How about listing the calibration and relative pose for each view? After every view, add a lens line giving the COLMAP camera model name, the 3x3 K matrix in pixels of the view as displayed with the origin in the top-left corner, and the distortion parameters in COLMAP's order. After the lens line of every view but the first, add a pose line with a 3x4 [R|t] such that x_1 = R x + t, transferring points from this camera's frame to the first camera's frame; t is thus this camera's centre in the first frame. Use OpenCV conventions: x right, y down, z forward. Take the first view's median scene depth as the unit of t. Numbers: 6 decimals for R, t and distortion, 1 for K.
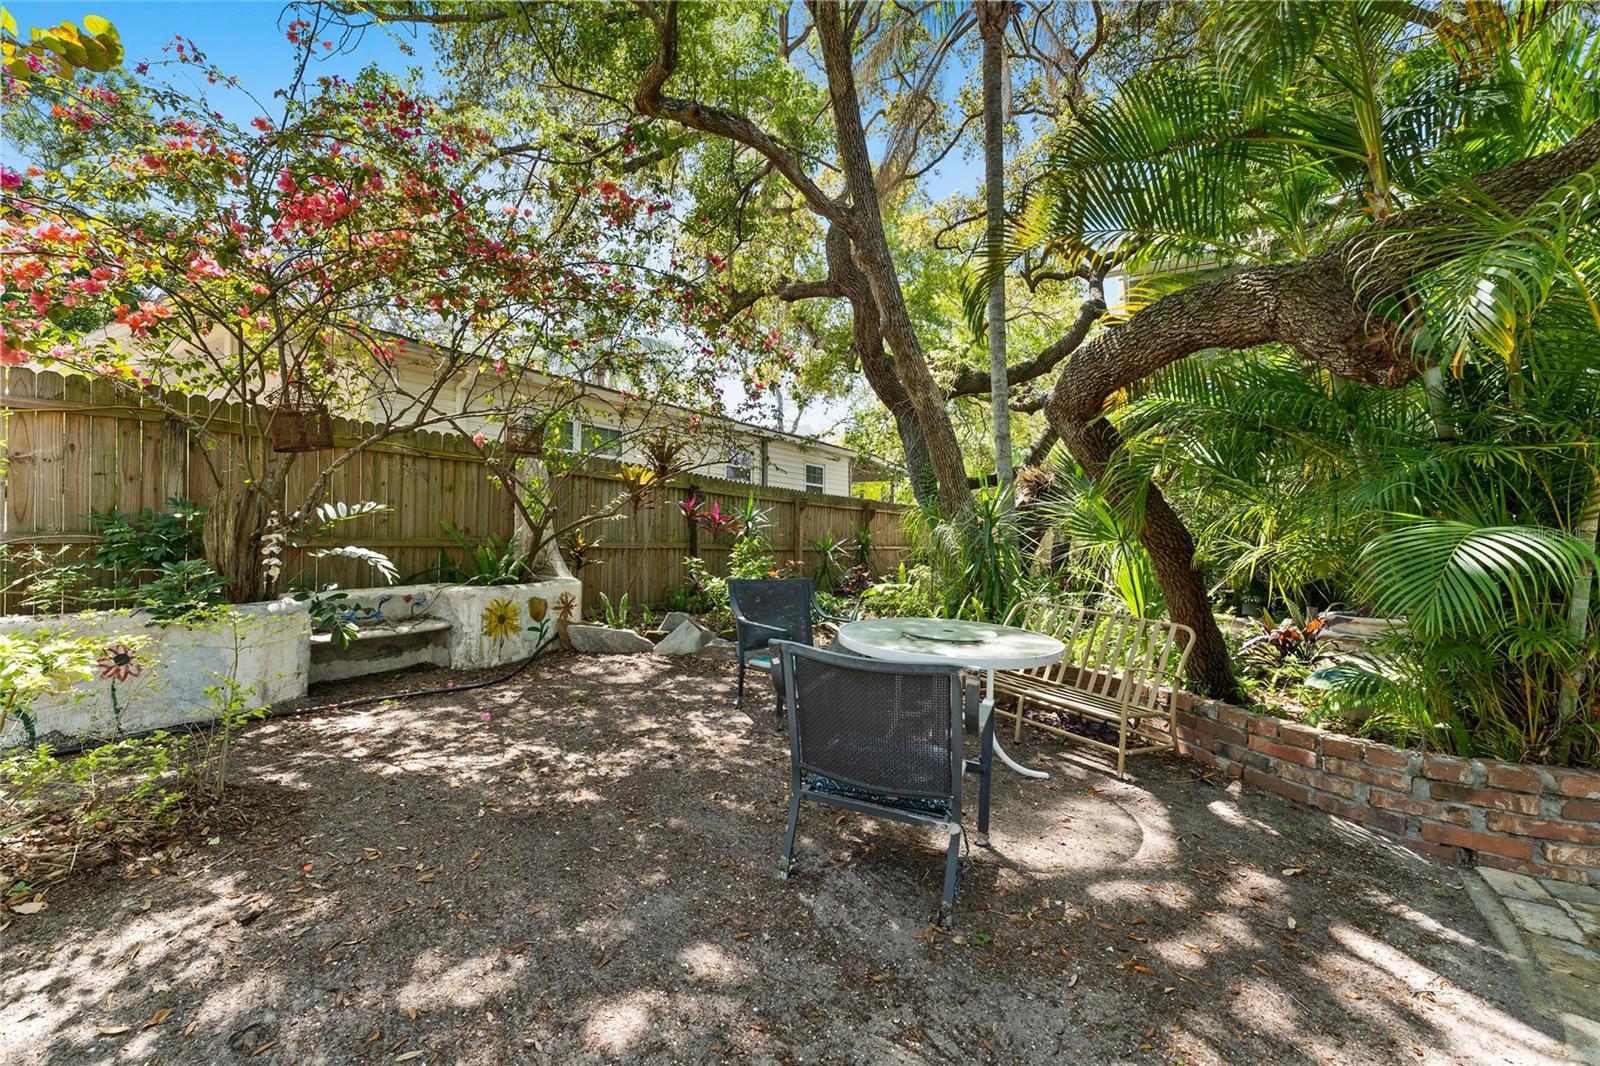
lens RADIAL K [[672.5, 0, 783.3], [0, 672.5, 524.7], [0, 0, 1]] dist [-0.003482, 0.000884]
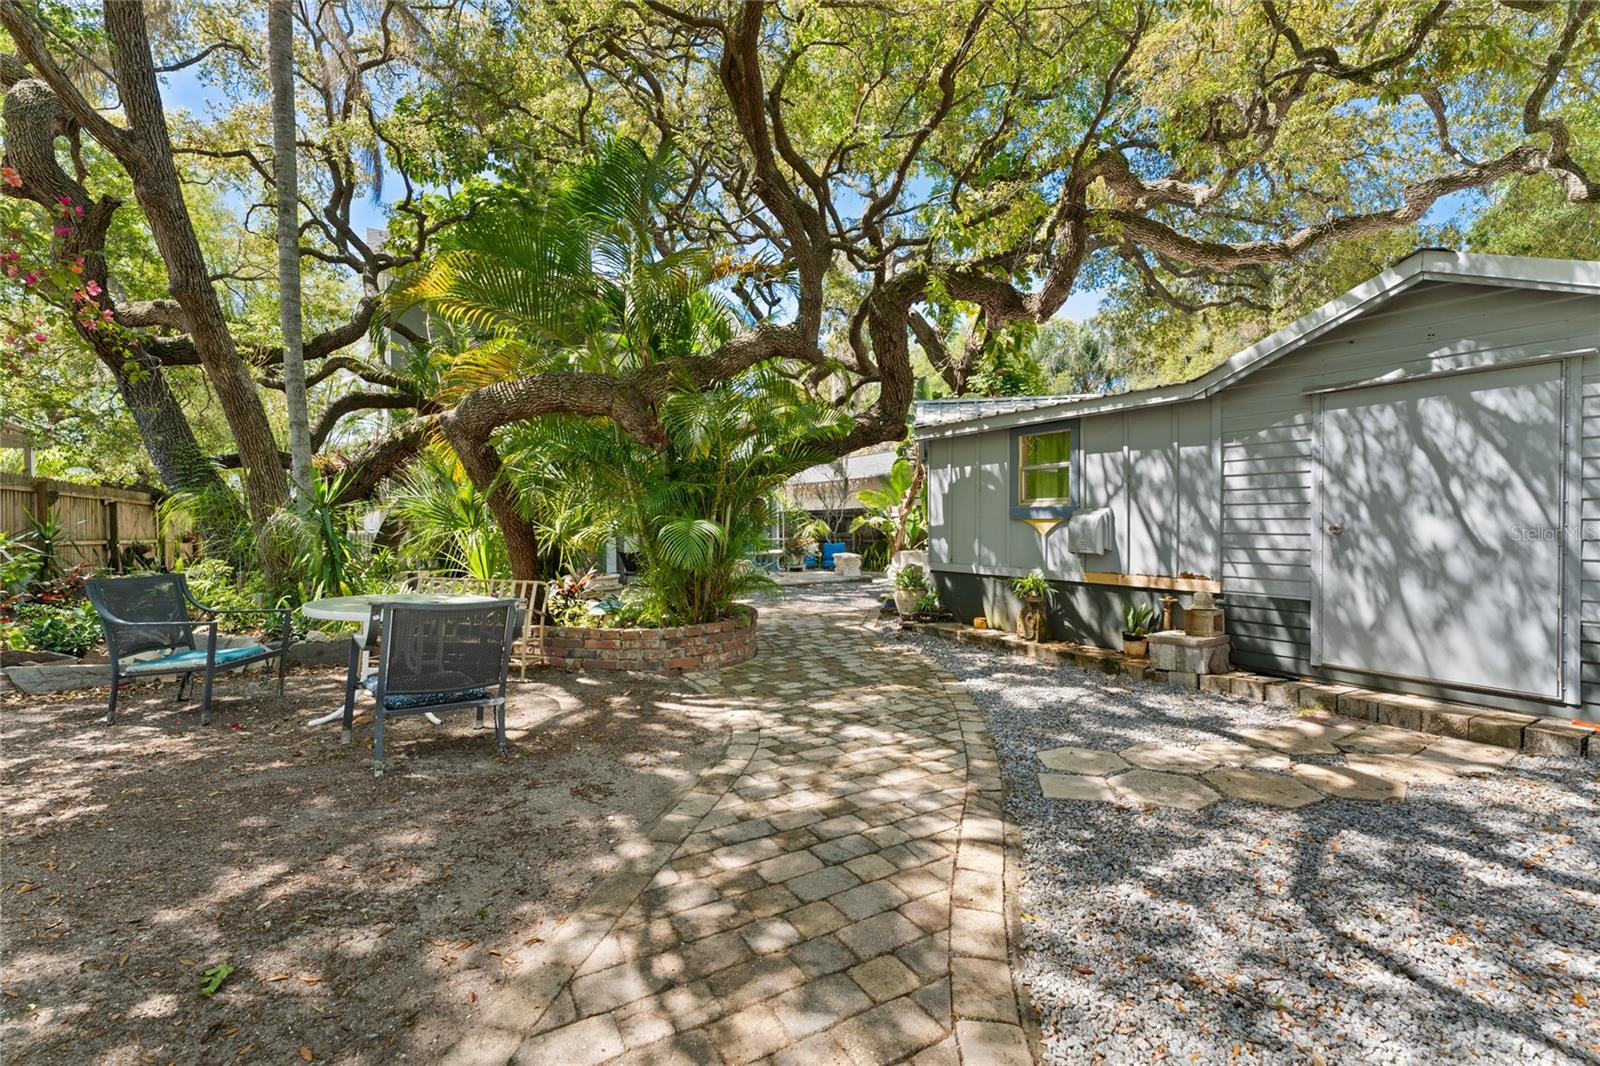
lens RADIAL K [[672.5, 0, 795.9], [0, 672.5, 527.9], [0, 0, 1]] dist [-0.003482, 0.000884]
pose [[0.476400, -0.022629, 0.878937, -0.535530], [0.000530, 0.999676, 0.025451, -0.014230], [-0.879229, -0.011659, 0.476258, -0.272911]]
